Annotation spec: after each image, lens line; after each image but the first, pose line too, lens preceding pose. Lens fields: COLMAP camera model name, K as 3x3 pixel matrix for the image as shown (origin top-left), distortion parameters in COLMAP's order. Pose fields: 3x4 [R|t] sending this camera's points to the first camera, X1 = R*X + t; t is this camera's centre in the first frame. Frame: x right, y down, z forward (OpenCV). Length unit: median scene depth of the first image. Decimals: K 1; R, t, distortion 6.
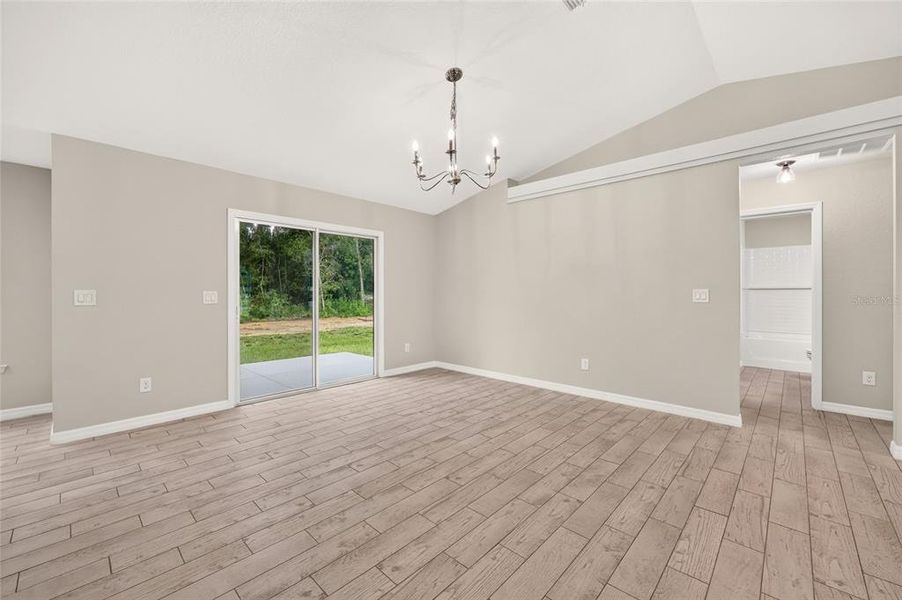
lens RADIAL K [[363.3, 0, 450.2], [0, 363.3, 293.4], [0, 0, 1]] dist [-0.000934, 0.000117]
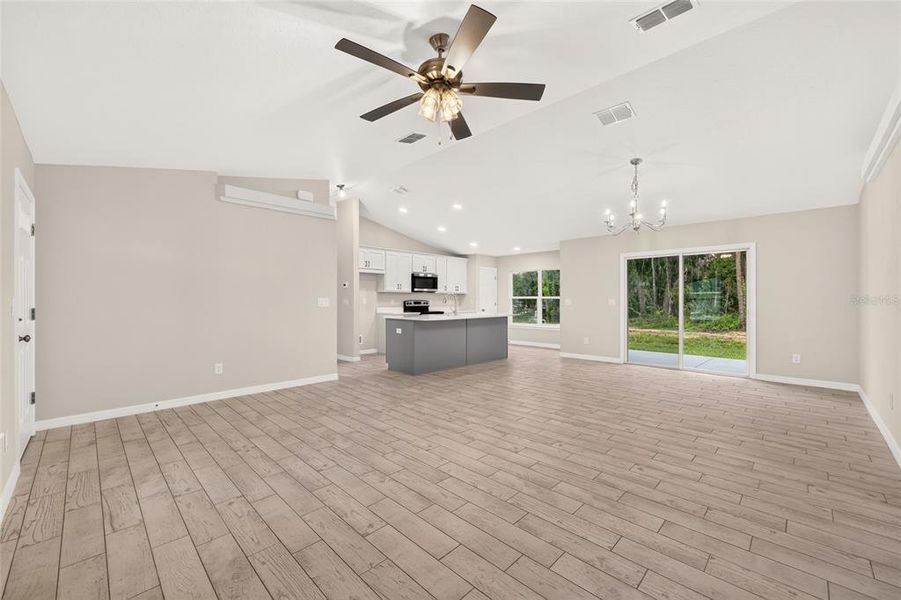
lens RADIAL K [[360.9, 0, 446.5], [0, 360.9, 299.9], [0, 0, 1]] dist [-0.002430, 0.000105]
pose [[-0.025463, -0.000233, -0.999676, 1.454082], [-0.001774, 0.999998, -0.000188, -0.000837], [0.999674, 0.001769, -0.025463, 0.199398]]
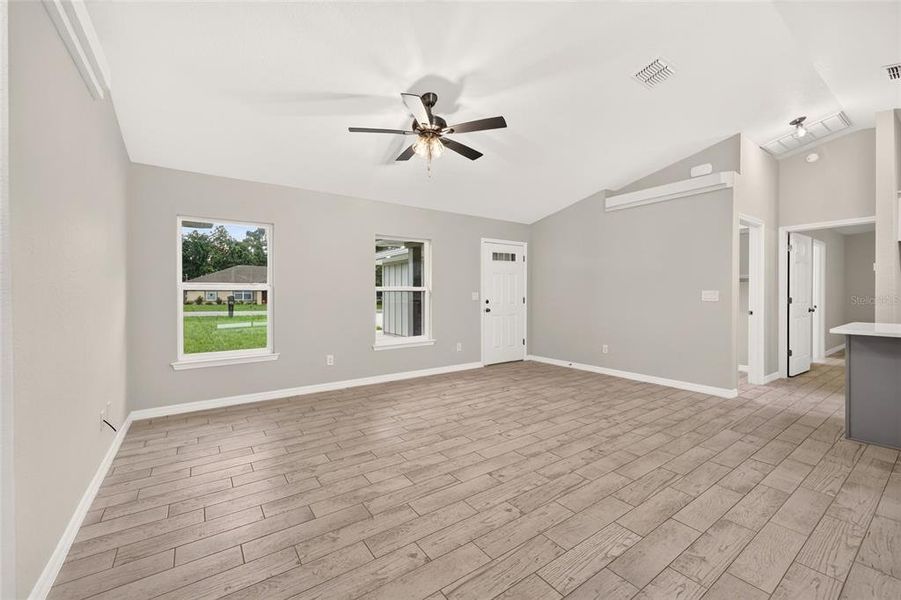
lens RADIAL K [[361.3, 0, 447.3], [0, 361.3, 297.0], [0, 0, 1]] dist [-0.002582, 0.000047]
pose [[-0.979230, 0.000657, 0.202753, 0.484268], [0.002971, 0.999934, 0.011113, -0.002810], [-0.202732, 0.011485, -0.979167, 1.107608]]
